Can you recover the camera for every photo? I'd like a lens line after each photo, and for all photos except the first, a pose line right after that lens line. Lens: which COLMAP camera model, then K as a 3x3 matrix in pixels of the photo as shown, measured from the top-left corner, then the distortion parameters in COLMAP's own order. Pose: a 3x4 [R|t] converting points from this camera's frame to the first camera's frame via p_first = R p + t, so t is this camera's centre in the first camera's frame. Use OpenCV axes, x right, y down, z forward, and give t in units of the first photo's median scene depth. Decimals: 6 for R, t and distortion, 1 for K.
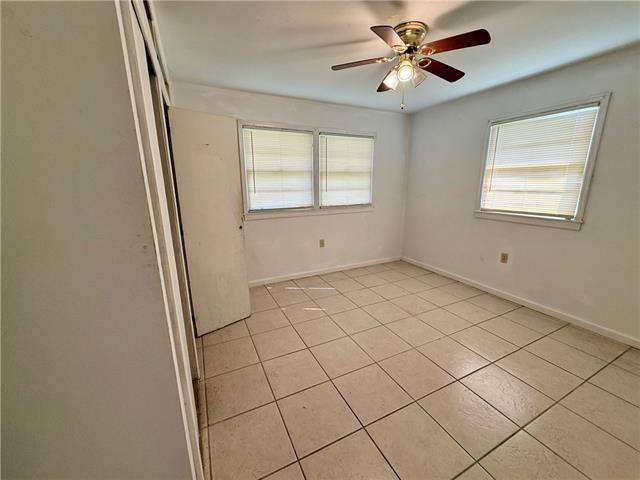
lens RADIAL K [[255.6, 0, 318.6], [0, 255.6, 239.4], [0, 0, 1]] dist [-0.007576, 0.001038]
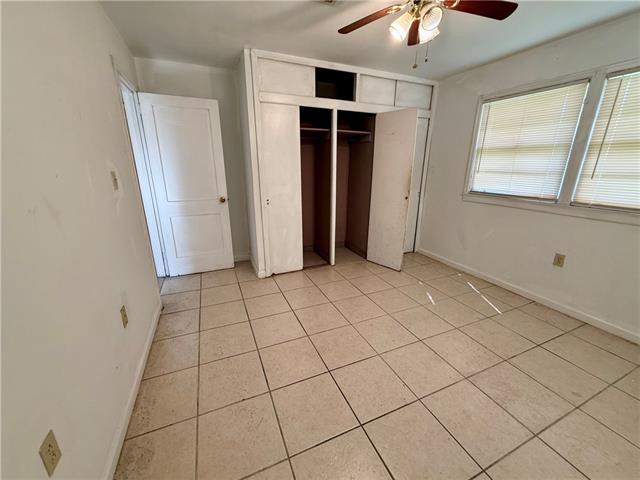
lens RADIAL K [[255.6, 0, 317.9], [0, 255.6, 238.8], [0, 0, 1]] dist [-0.007576, 0.001038]
pose [[-0.054674, 0.292695, -0.954642, 0.715869], [-0.218242, 0.929452, 0.297471, -0.103172], [0.974362, 0.224607, 0.013062, 0.448639]]
